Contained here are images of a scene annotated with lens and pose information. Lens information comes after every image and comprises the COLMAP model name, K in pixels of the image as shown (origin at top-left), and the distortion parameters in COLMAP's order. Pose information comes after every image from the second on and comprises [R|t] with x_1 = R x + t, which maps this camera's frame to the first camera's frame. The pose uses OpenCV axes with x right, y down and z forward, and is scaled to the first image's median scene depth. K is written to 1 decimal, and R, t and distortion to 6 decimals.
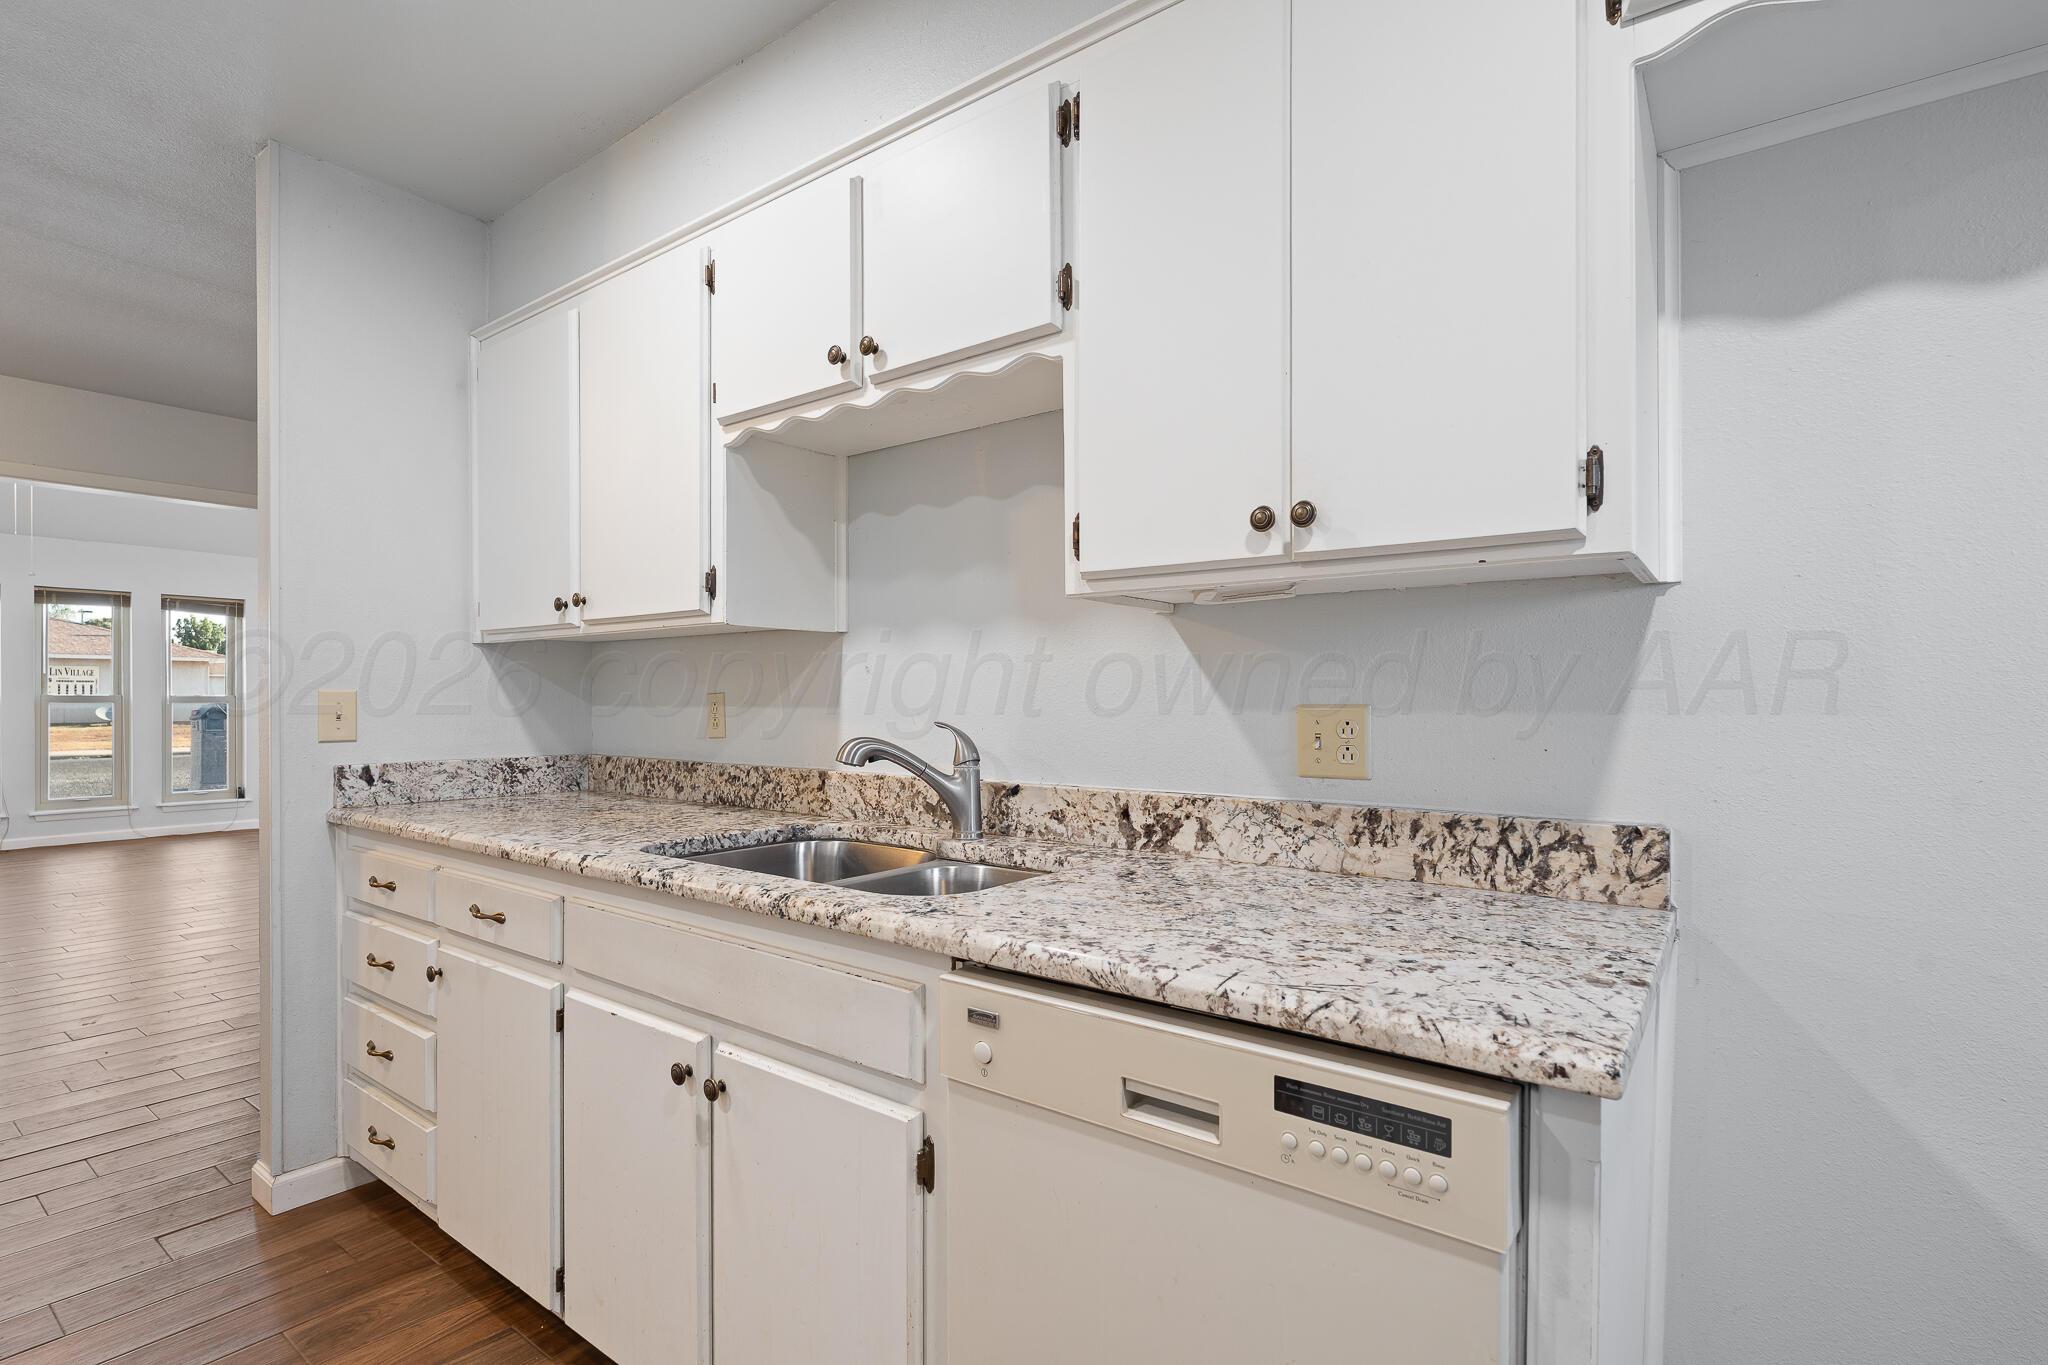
lens RADIAL K [[979.3, 0, 1013.8], [0, 979.3, 695.9], [0, 0, 1]] dist [-0.001569, -0.000836]
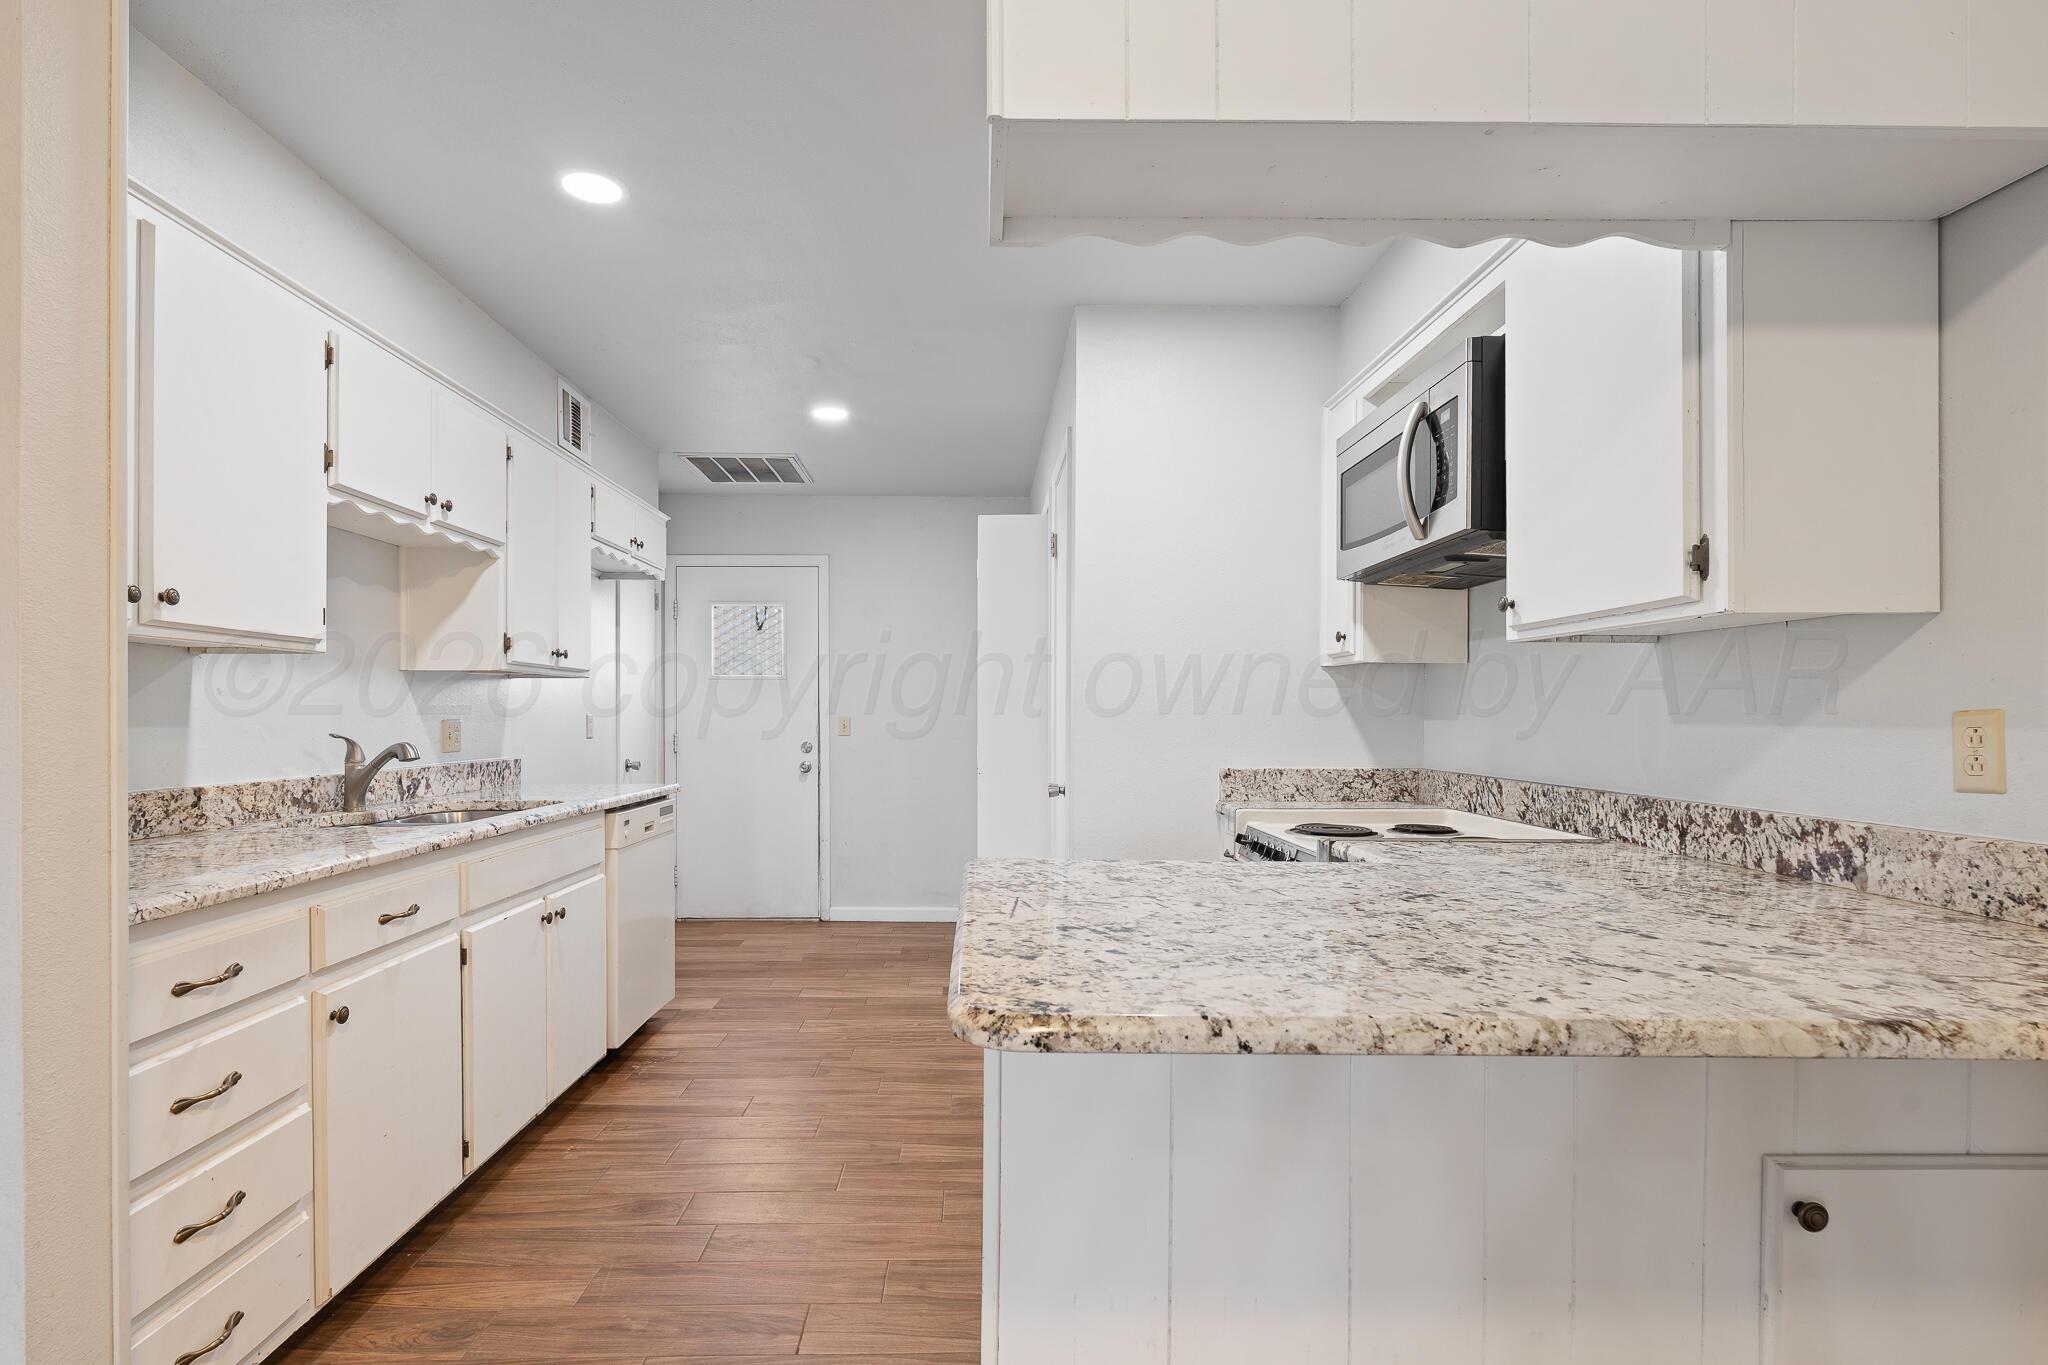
lens RADIAL K [[979.3, 0, 1002.1], [0, 979.3, 711.6], [0, 0, 1]] dist [-0.001569, -0.000836]
pose [[-0.624158, 0.005407, 0.781280, -1.968934], [0.002494, 0.999985, -0.004929, 0.004508], [-0.781294, -0.001128, -0.624162, 1.257798]]
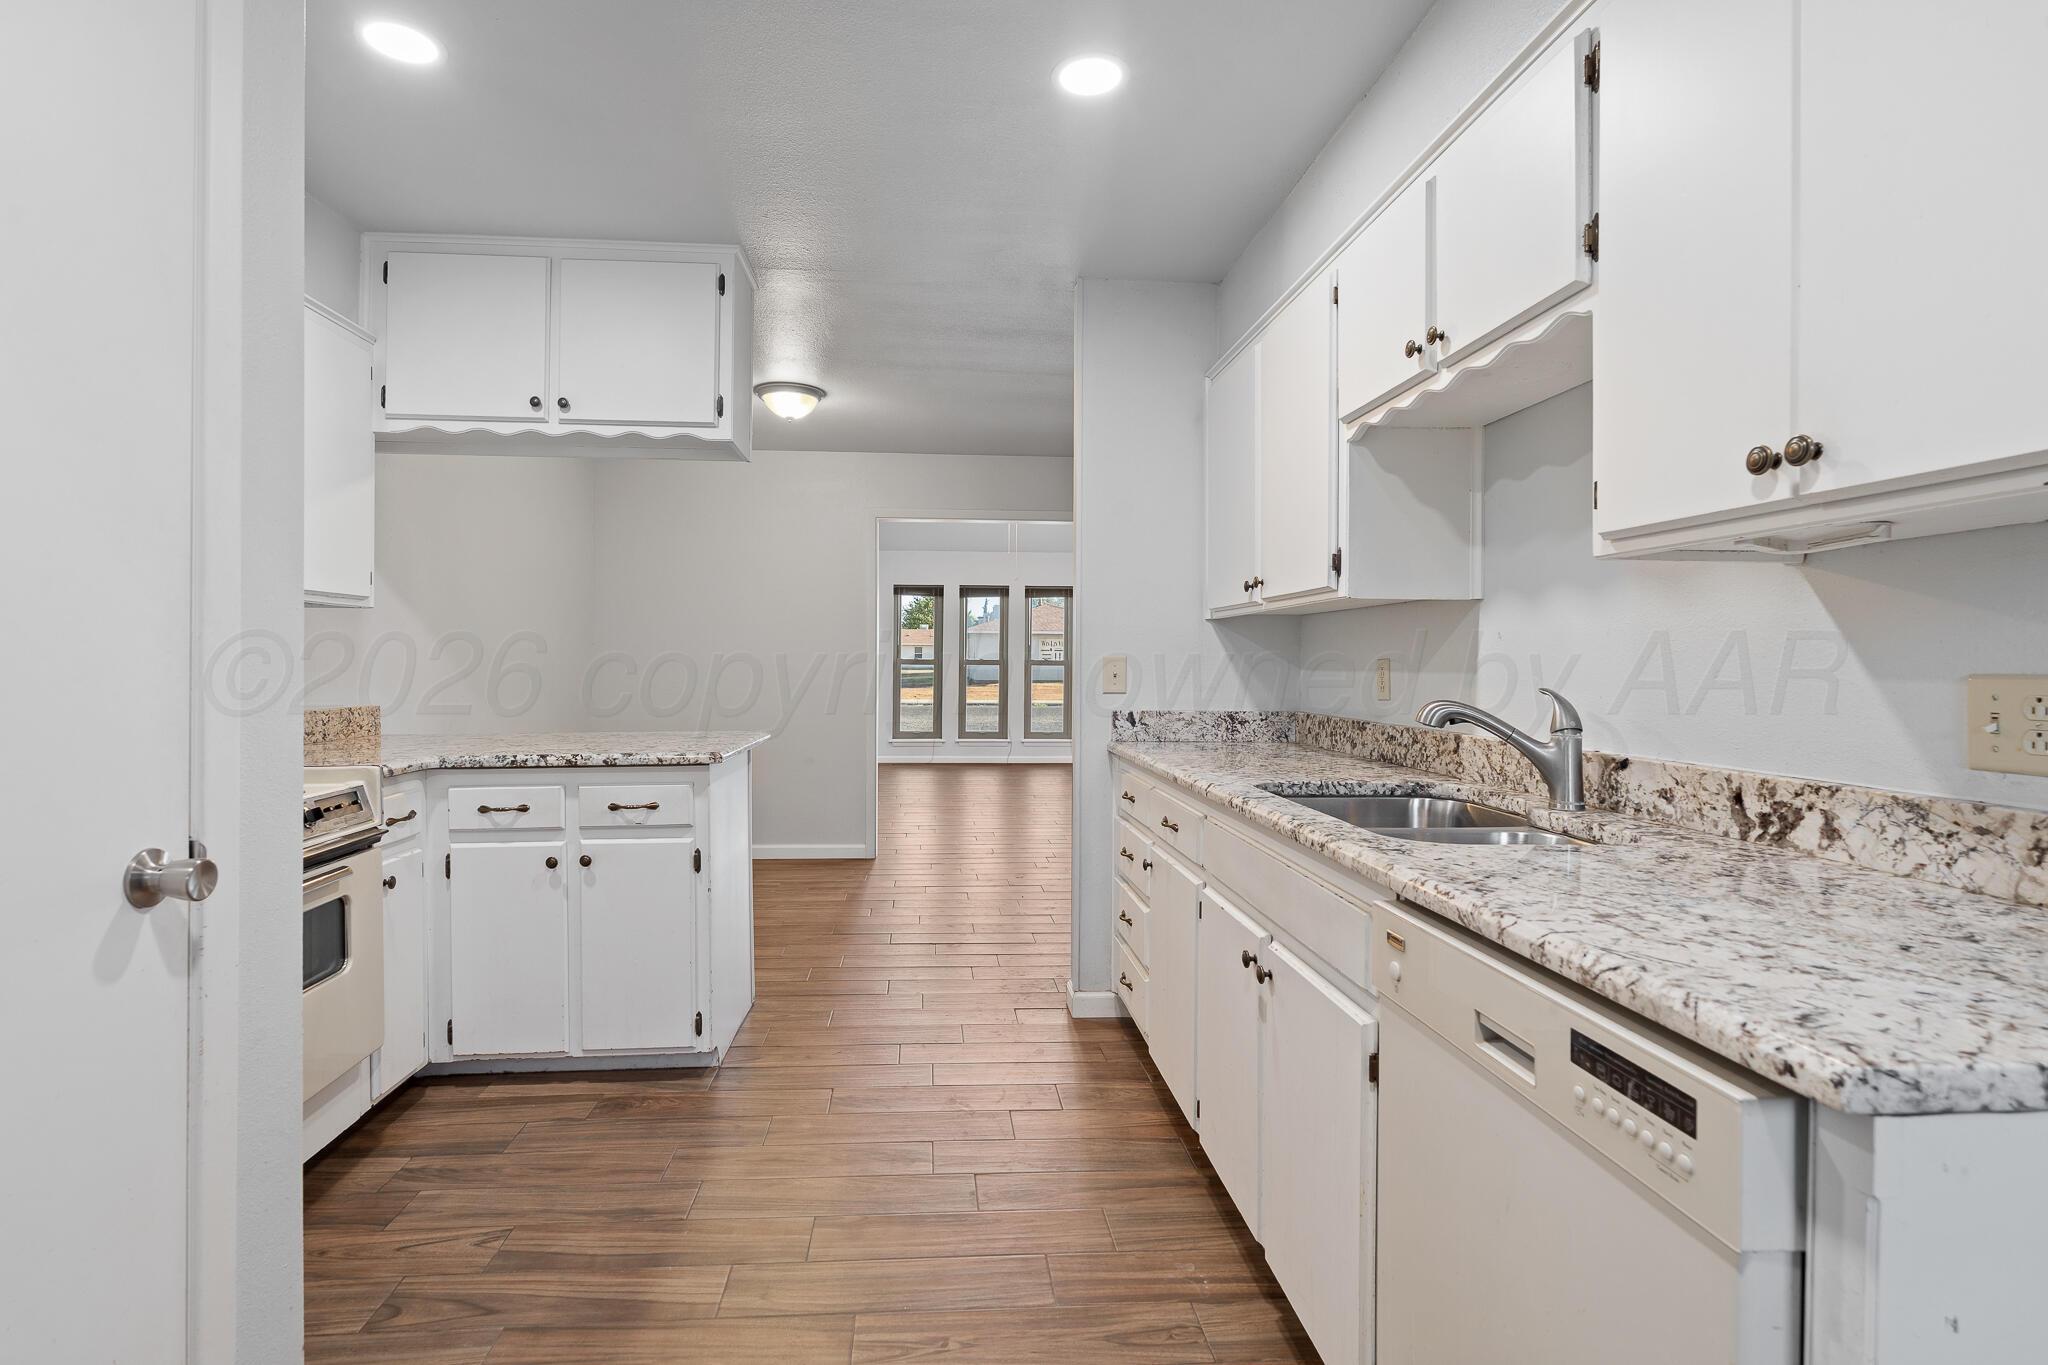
lens RADIAL K [[979.3, 0, 967.8], [0, 979.3, 658.7], [0, 0, 1]] dist [-0.001569, -0.000836]
pose [[0.643663, 0.002064, -0.765306, 0.337337], [-0.005925, 0.999980, -0.002286, 0.002676], [0.765286, 0.006006, 0.643663, -0.079165]]
